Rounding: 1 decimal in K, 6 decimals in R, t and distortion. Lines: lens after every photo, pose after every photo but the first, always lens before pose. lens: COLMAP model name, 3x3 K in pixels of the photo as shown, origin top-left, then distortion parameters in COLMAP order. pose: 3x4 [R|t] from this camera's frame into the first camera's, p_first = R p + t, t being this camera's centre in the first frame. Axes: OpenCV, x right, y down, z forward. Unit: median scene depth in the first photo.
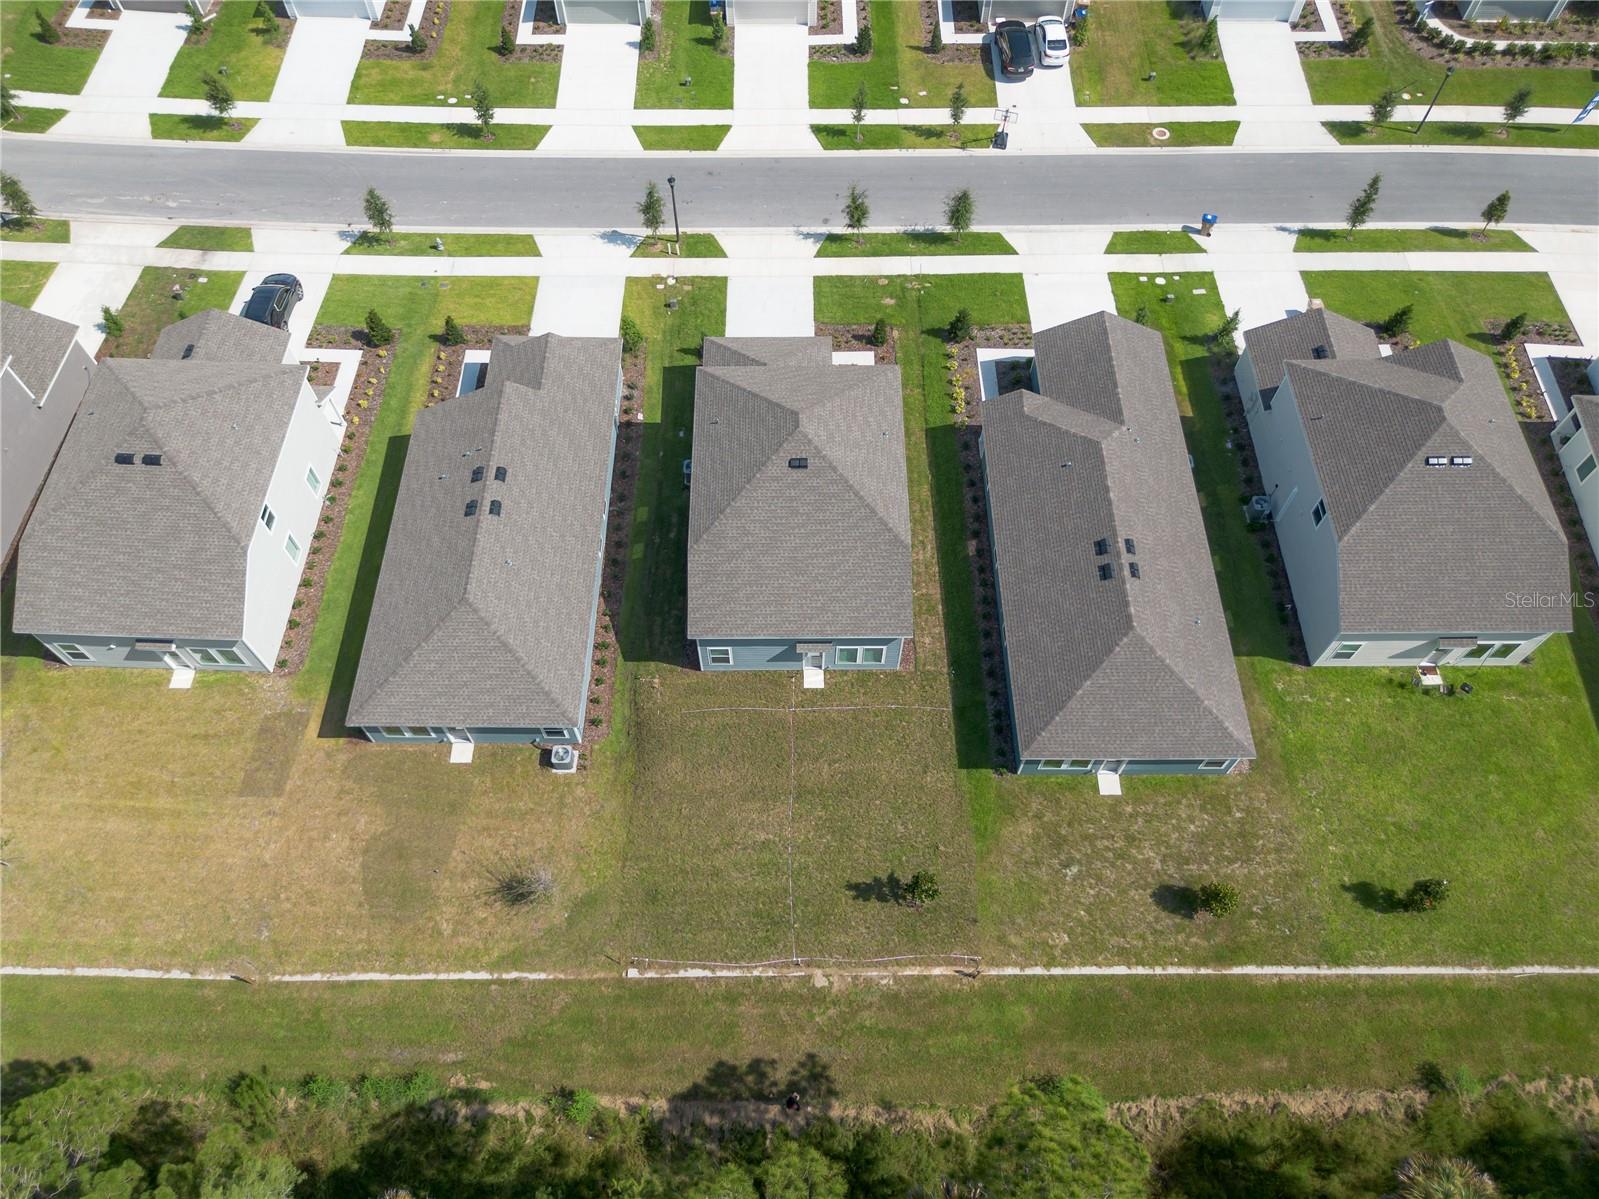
lens RADIAL K [[1143.3, 0, 803.2], [0, 1143.3, 595.6], [0, 0, 1]] dist [0.067387, -0.065272]
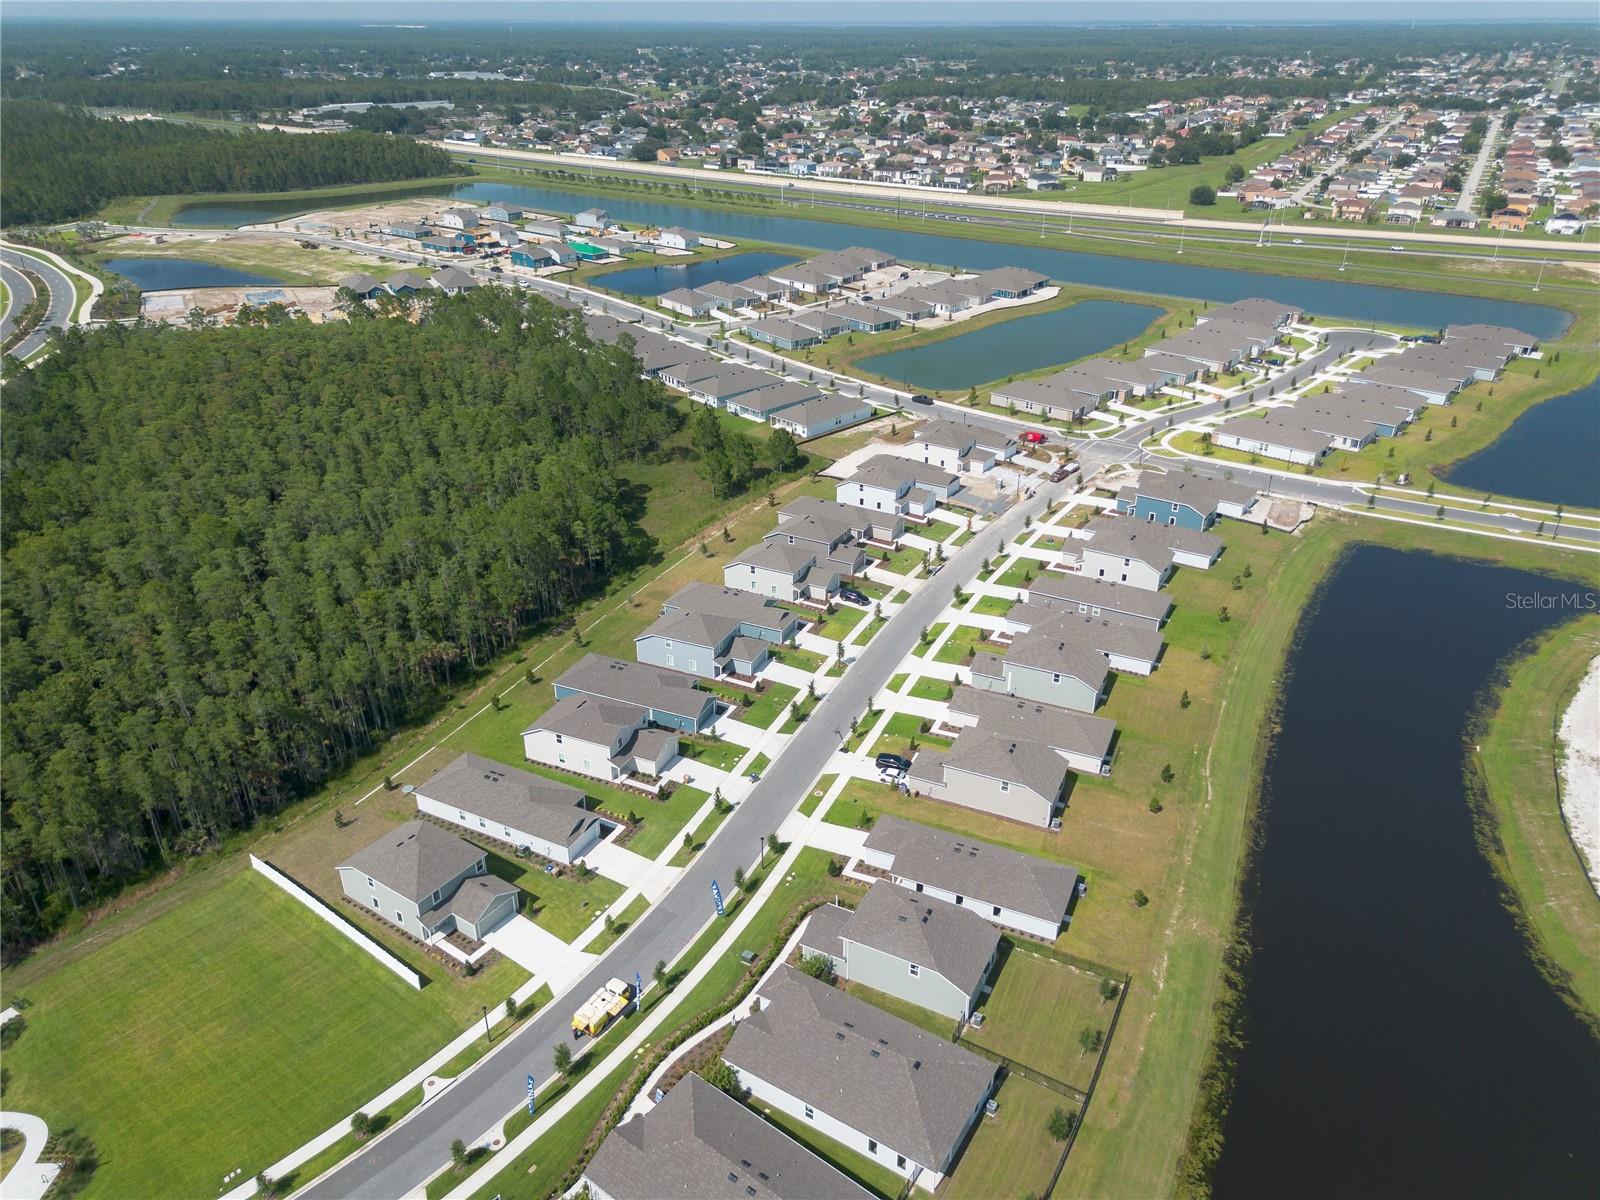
lens RADIAL K [[1144.0, 0, 803.7], [0, 1144.0, 596.1], [0, 0, 1]] dist [0.067387, -0.065272]
pose [[-0.410796, 0.404319, -0.817174, 2.410835], [-0.788567, 0.292301, 0.541039, -2.071921], [0.457612, 0.866653, 0.198756, 0.383986]]
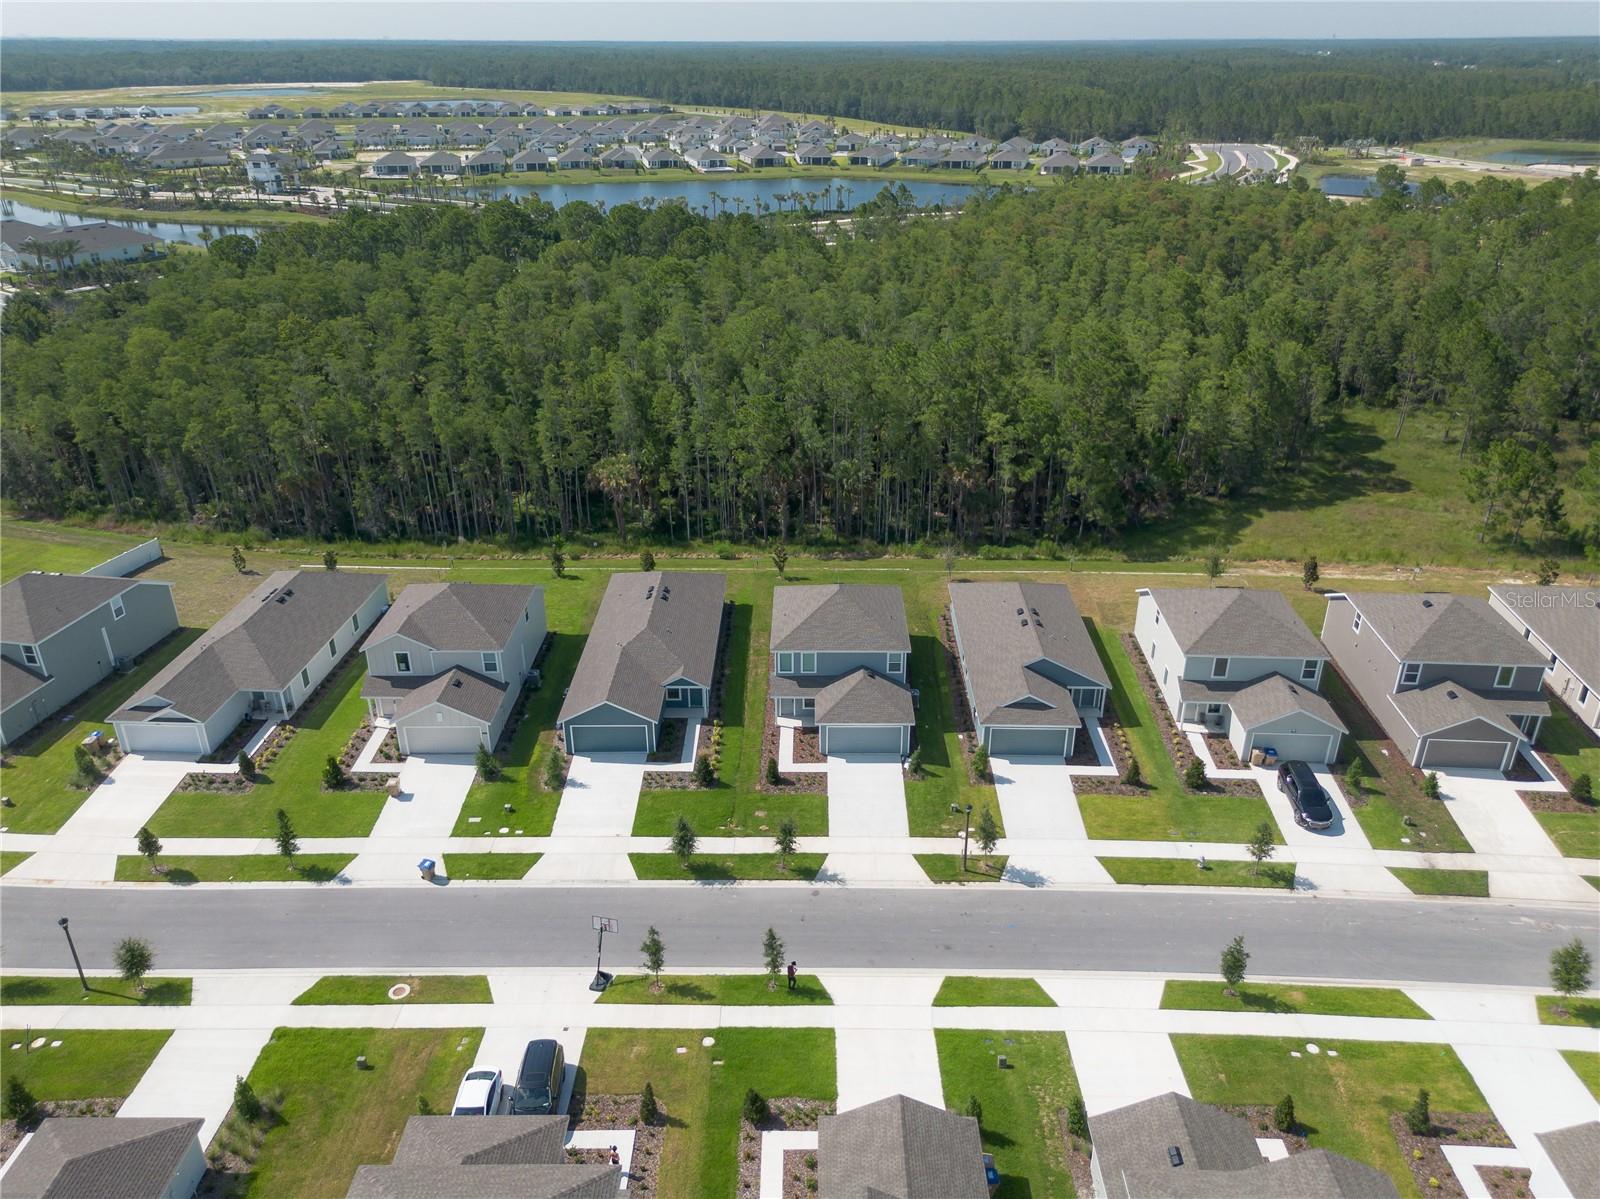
lens RADIAL K [[1144.0, 0, 803.7], [0, 1144.0, 595.6], [0, 0, 1]] dist [0.067387, -0.065272]
pose [[-0.999885, -0.006675, 0.013645, 0.022662], [0.013037, 0.083890, 0.996390, -1.626630], [-0.007795, 0.996453, -0.083793, 1.047361]]
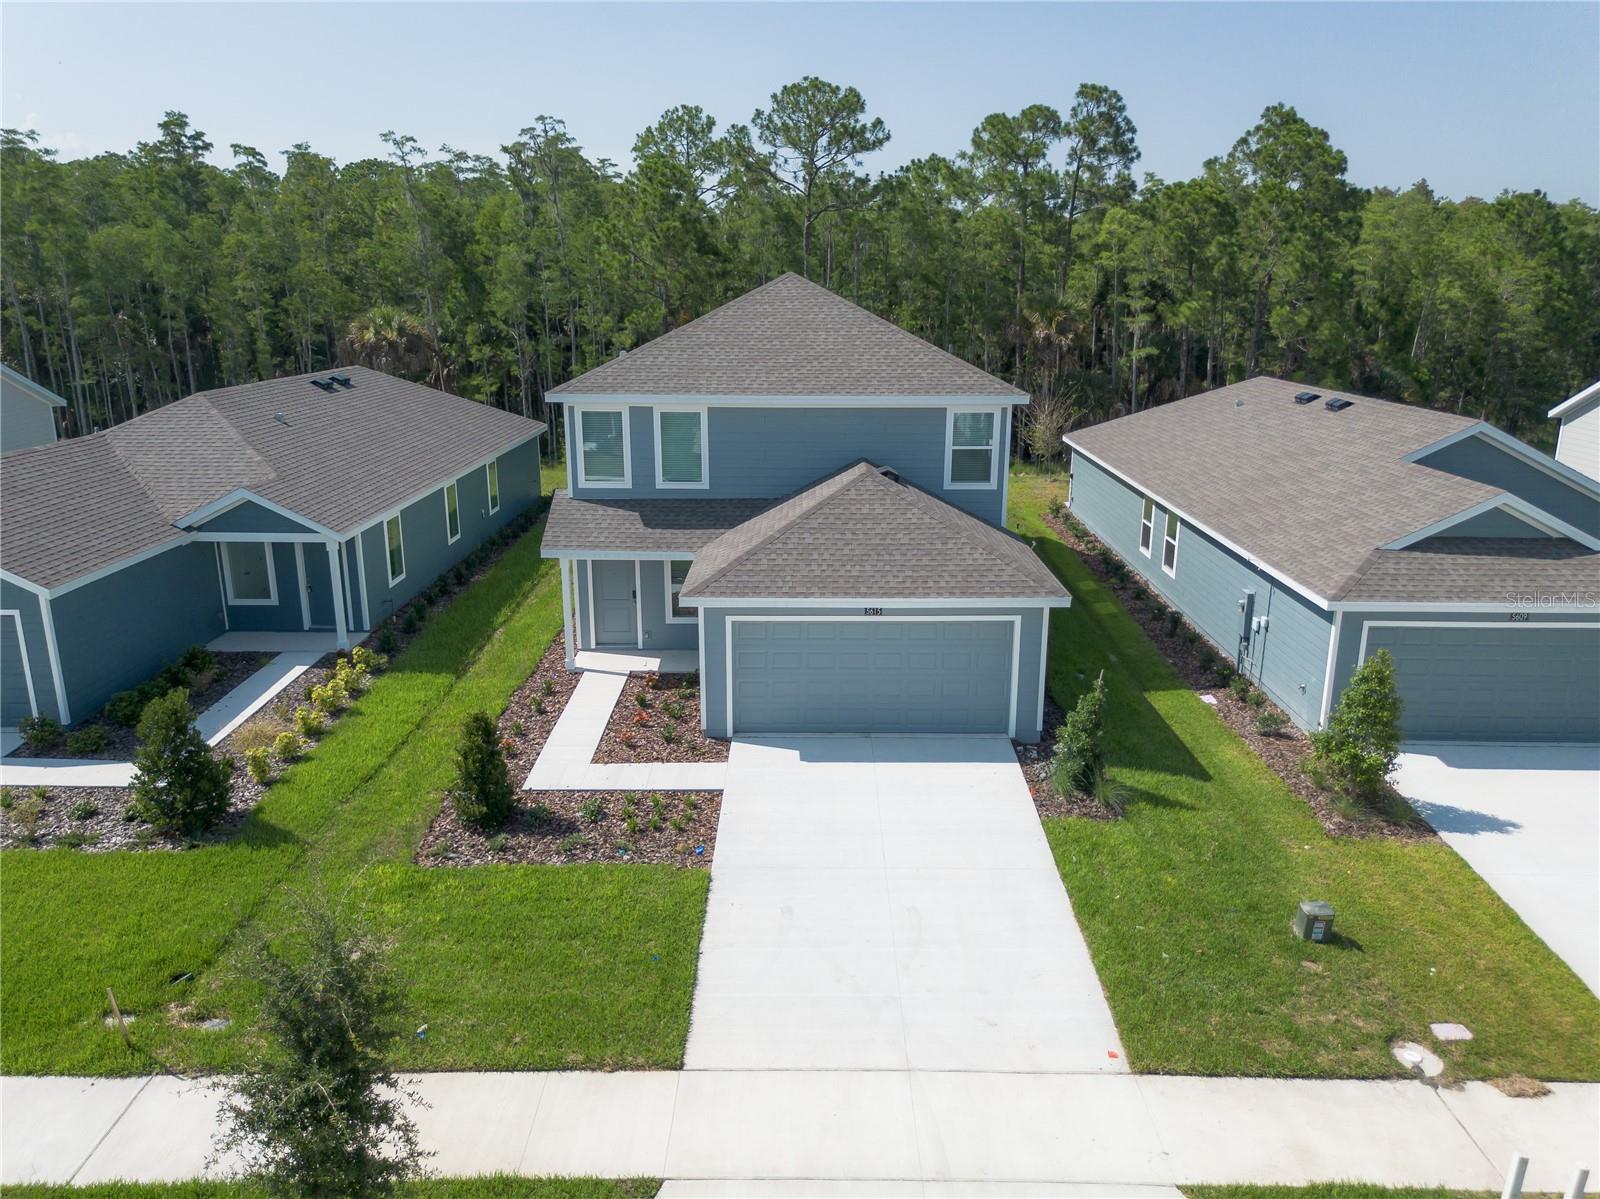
lens RADIAL K [[1144.0, 0, 803.7], [0, 1144.0, 595.6], [0, 0, 1]] dist [0.067387, -0.065272]
pose [[-0.999924, -0.006108, 0.010671, -0.015292], [0.008674, 0.264633, 0.964310, -0.581852], [-0.008714, 0.964330, -0.264560, 1.176538]]
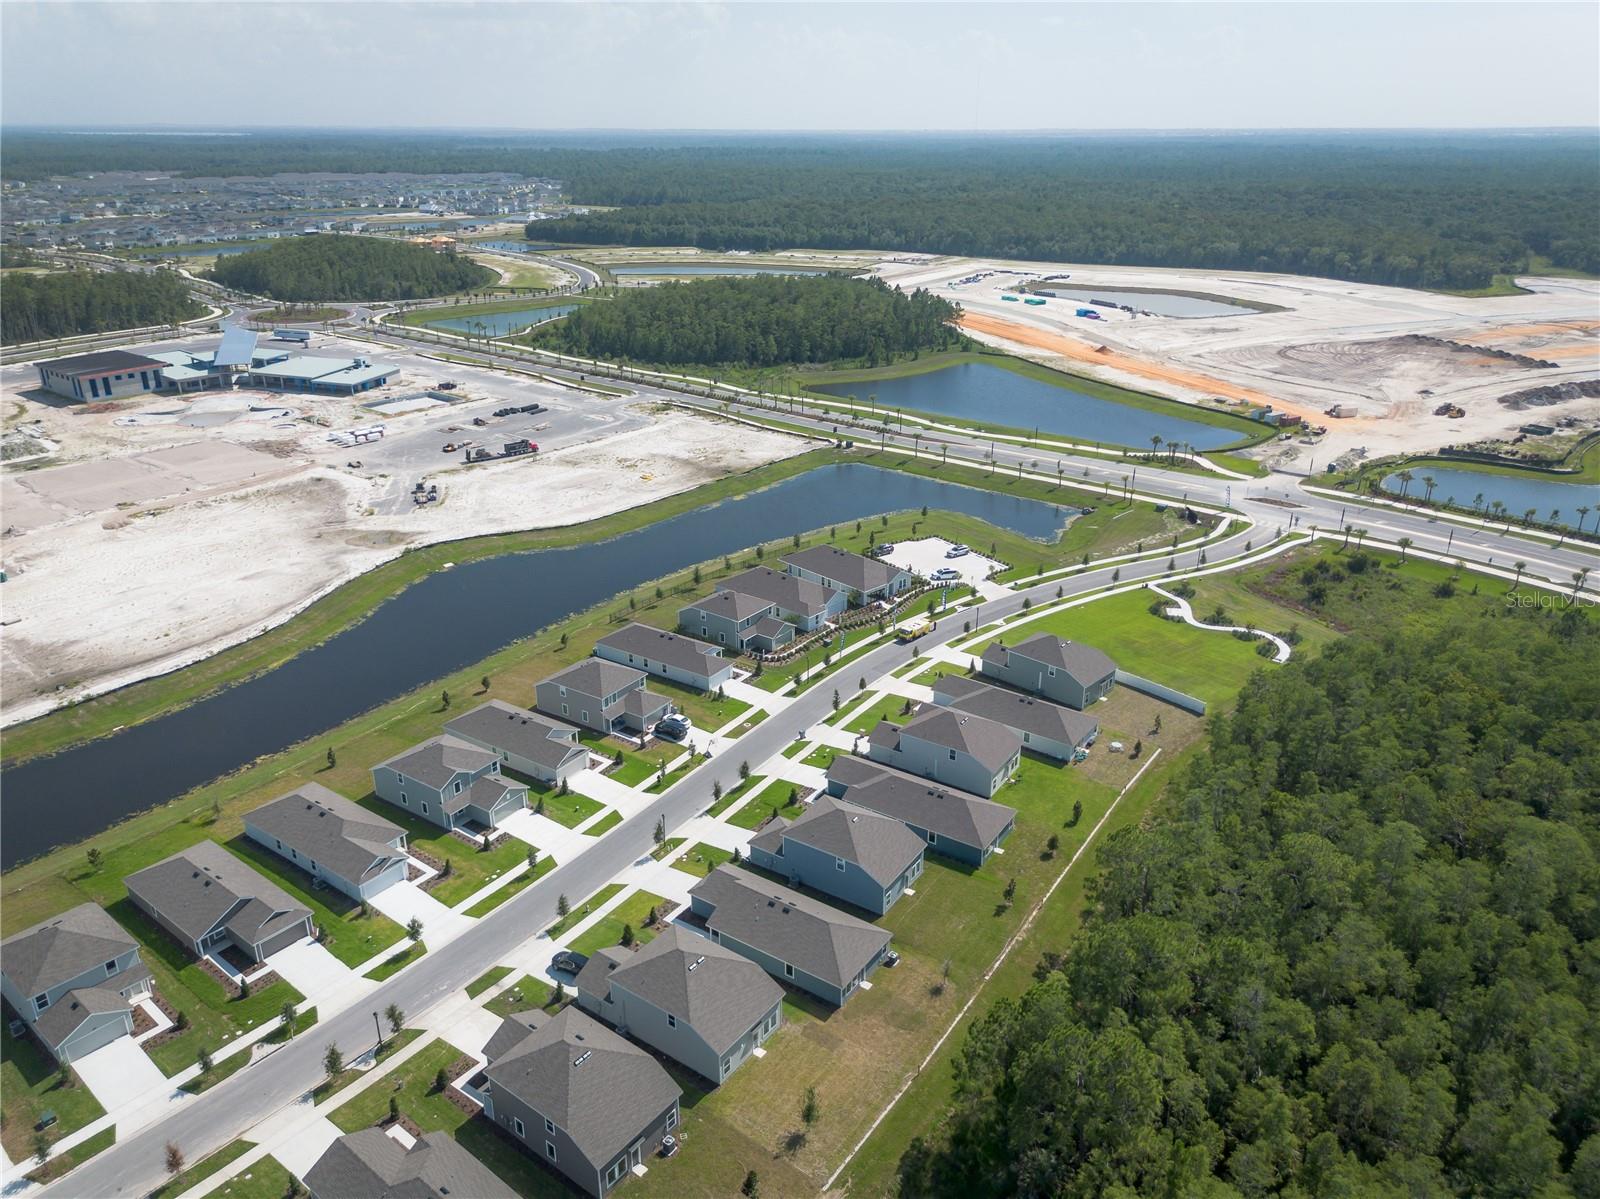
lens RADIAL K [[1144.0, 0, 803.7], [0, 1144.0, 595.6], [0, 0, 1]] dist [0.067387, -0.065272]
pose [[0.549981, -0.317584, 0.772439, -1.729482], [0.718792, 0.650944, -0.244152, 0.093406], [-0.425276, 0.689502, 0.586283, -0.744218]]
